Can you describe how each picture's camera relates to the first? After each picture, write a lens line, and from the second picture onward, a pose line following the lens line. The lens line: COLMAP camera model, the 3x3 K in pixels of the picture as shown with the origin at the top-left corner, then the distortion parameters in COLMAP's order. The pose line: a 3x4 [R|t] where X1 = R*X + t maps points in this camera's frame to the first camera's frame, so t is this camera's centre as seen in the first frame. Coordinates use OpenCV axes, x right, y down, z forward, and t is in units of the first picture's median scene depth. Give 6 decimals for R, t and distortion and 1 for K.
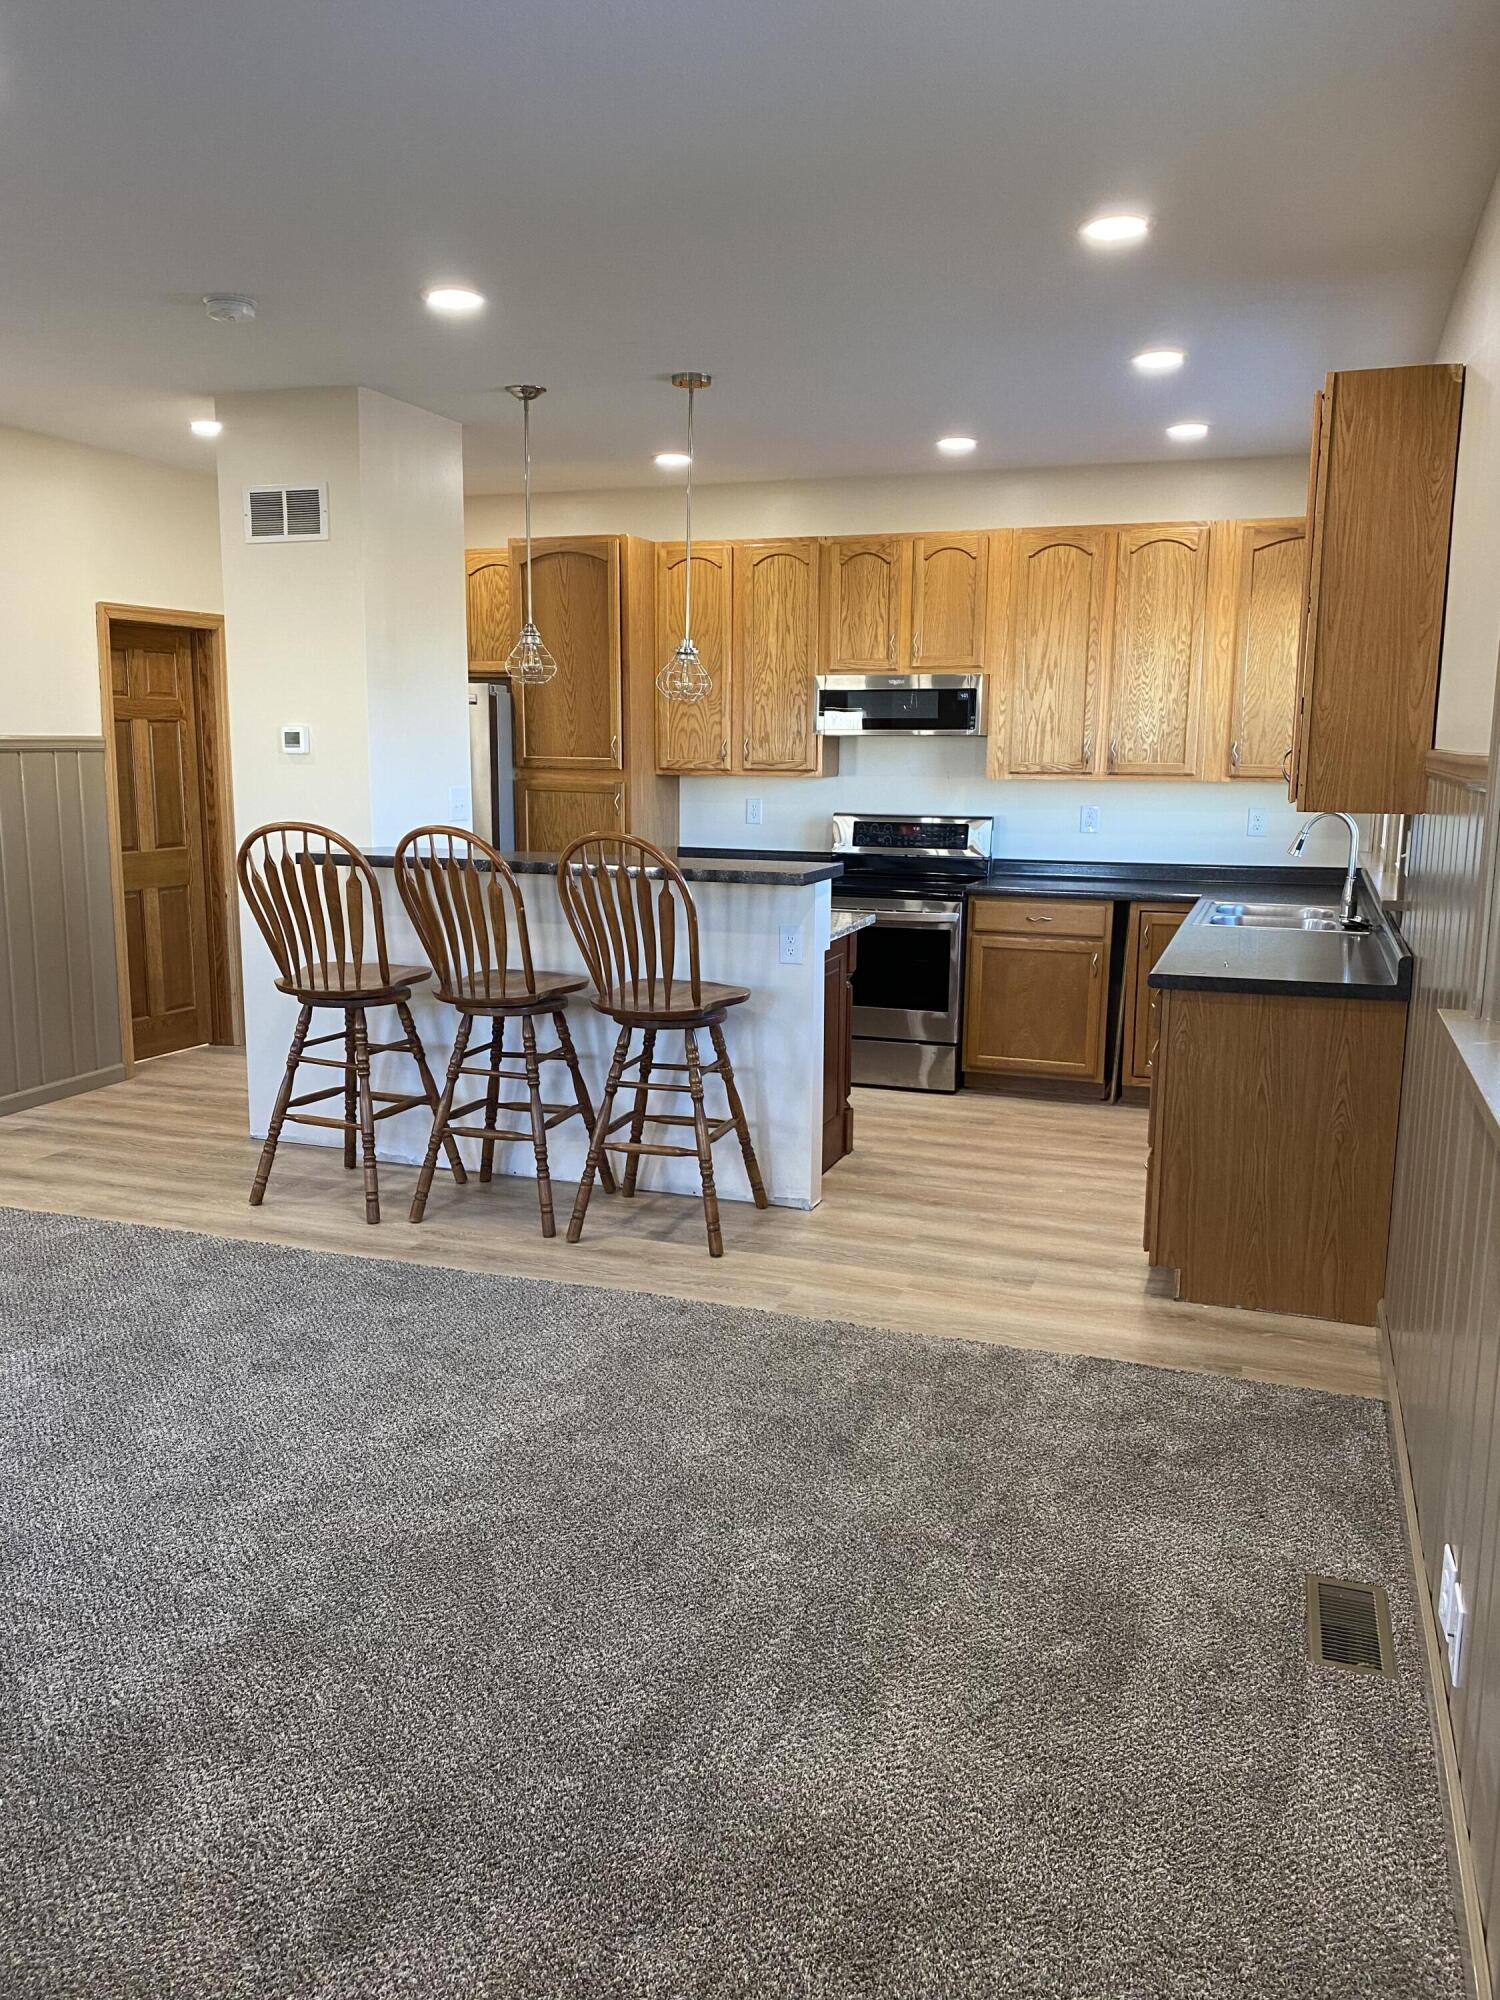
lens RADIAL K [[1522.9, 0, 757.3], [0, 1522.9, 1004.1], [0, 0, 1]] dist [0.037388, -0.034663]
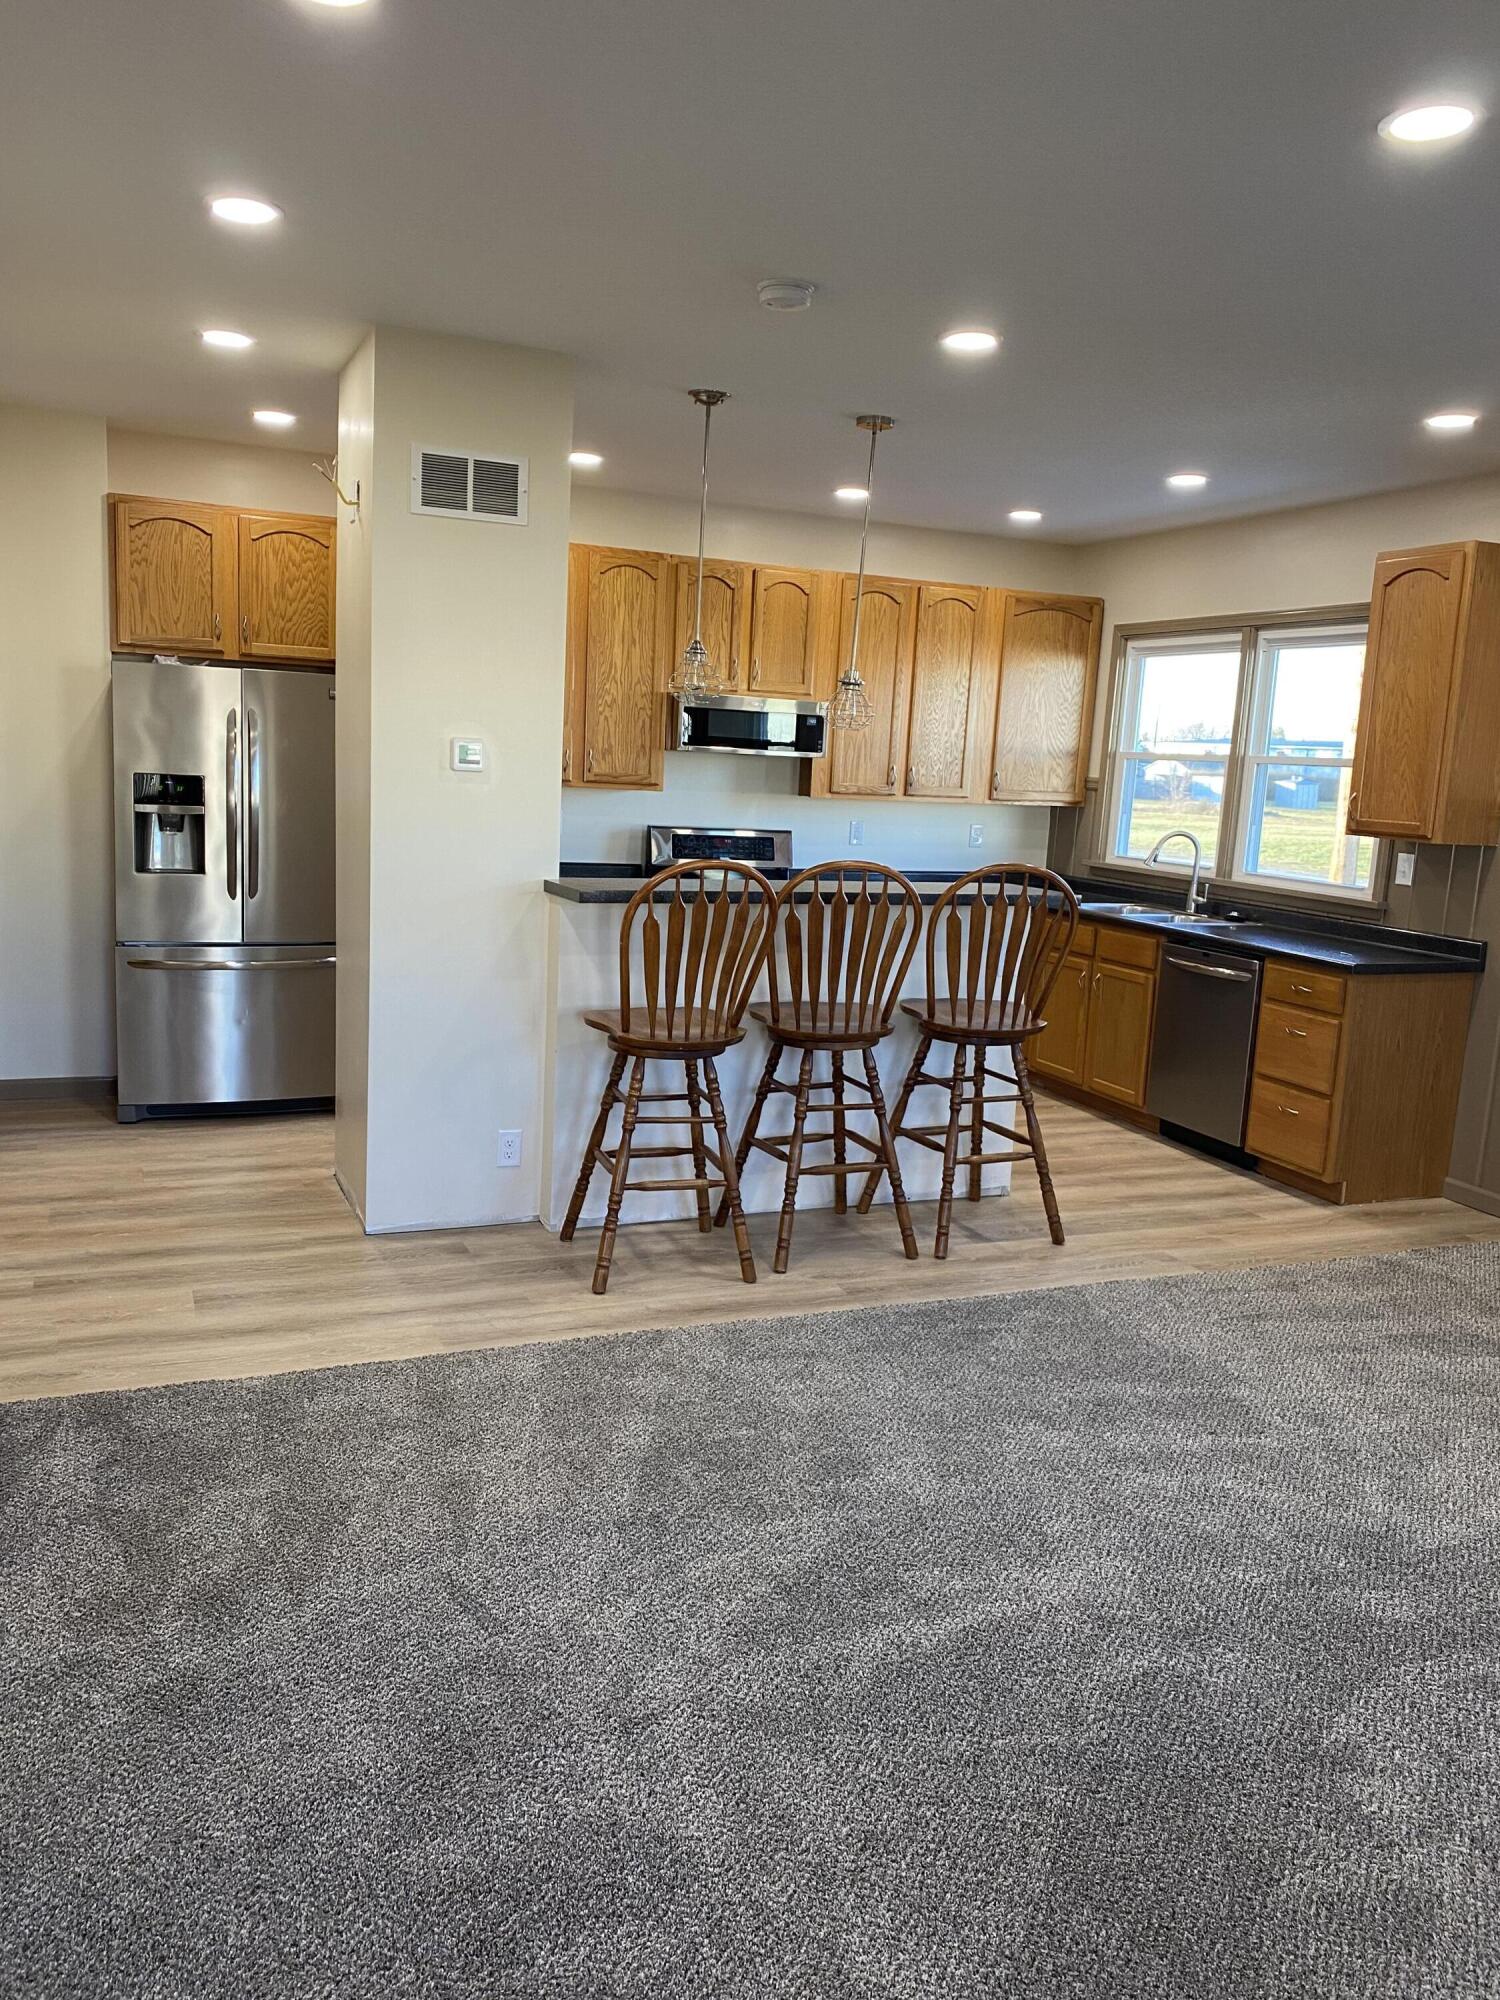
lens RADIAL K [[1522.9, 0, 765.3], [0, 1522.9, 1004.9], [0, 0, 1]] dist [0.037388, -0.034663]
pose [[0.733943, -0.081315, 0.674326, -0.816499], [0.071442, 0.996543, 0.042412, -0.061989], [-0.675443, 0.017047, 0.737215, 0.286235]]
